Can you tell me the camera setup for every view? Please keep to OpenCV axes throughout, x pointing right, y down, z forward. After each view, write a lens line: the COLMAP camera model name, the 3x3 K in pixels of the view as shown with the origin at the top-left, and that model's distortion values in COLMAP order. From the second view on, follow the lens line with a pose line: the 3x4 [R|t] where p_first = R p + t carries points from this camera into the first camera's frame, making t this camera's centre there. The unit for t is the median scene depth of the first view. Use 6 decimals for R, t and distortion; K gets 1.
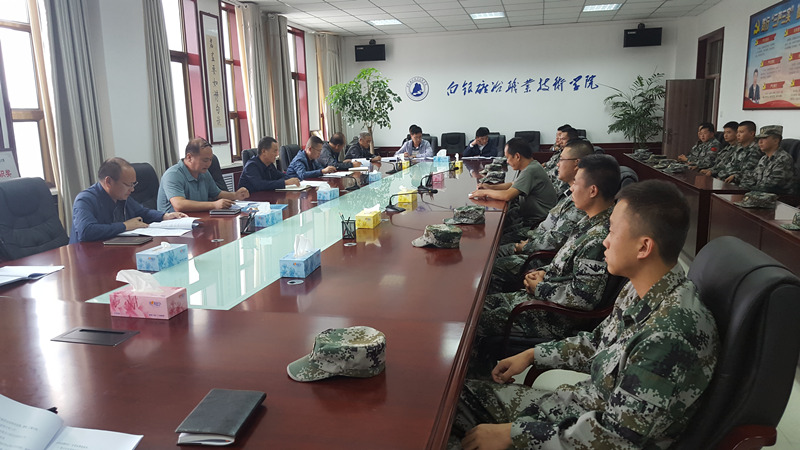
lens RADIAL K [[611.0, 0, 400.0], [0, 611.0, 225.0], [0, 0, 1]] dist [0.134058, -0.163522]
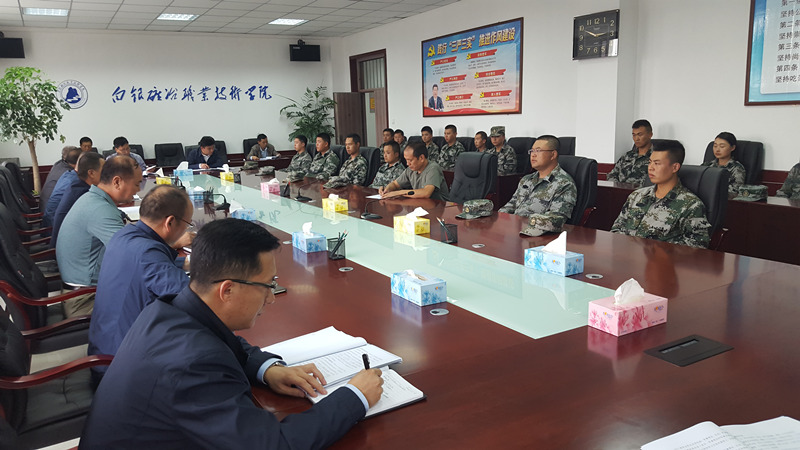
lens RADIAL K [[611.0, 0, 400.0], [0, 611.0, 225.0], [0, 0, 1]] dist [0.134058, -0.163522]
pose [[0.735795, -0.128239, 0.664952, -0.246236], [0.143090, 0.989178, 0.032434, -0.013060], [-0.661915, 0.071283, 0.746182, 0.100578]]
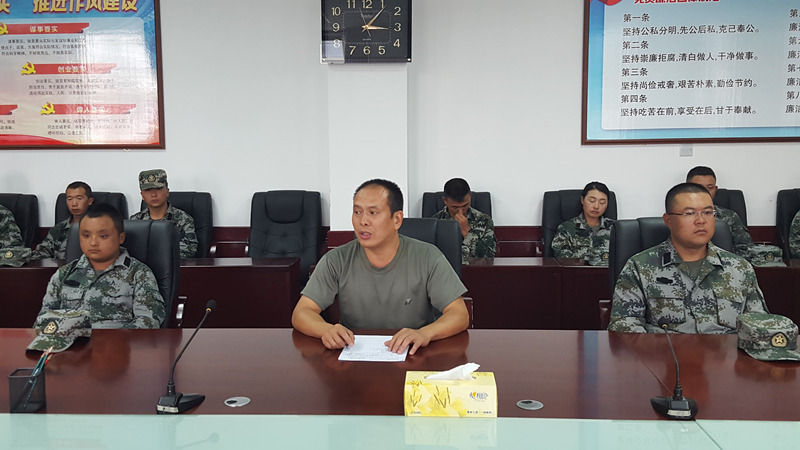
lens RADIAL K [[781.7, 0, 400.0], [0, 781.7, 225.0], [0, 0, 1]] dist [0.063195, 0.000067]
pose [[-0.137975, -0.089465, 0.986387, -0.155222], [0.190204, 0.974982, 0.115036, -0.081829], [-0.972001, 0.203486, -0.117507, 0.468717]]
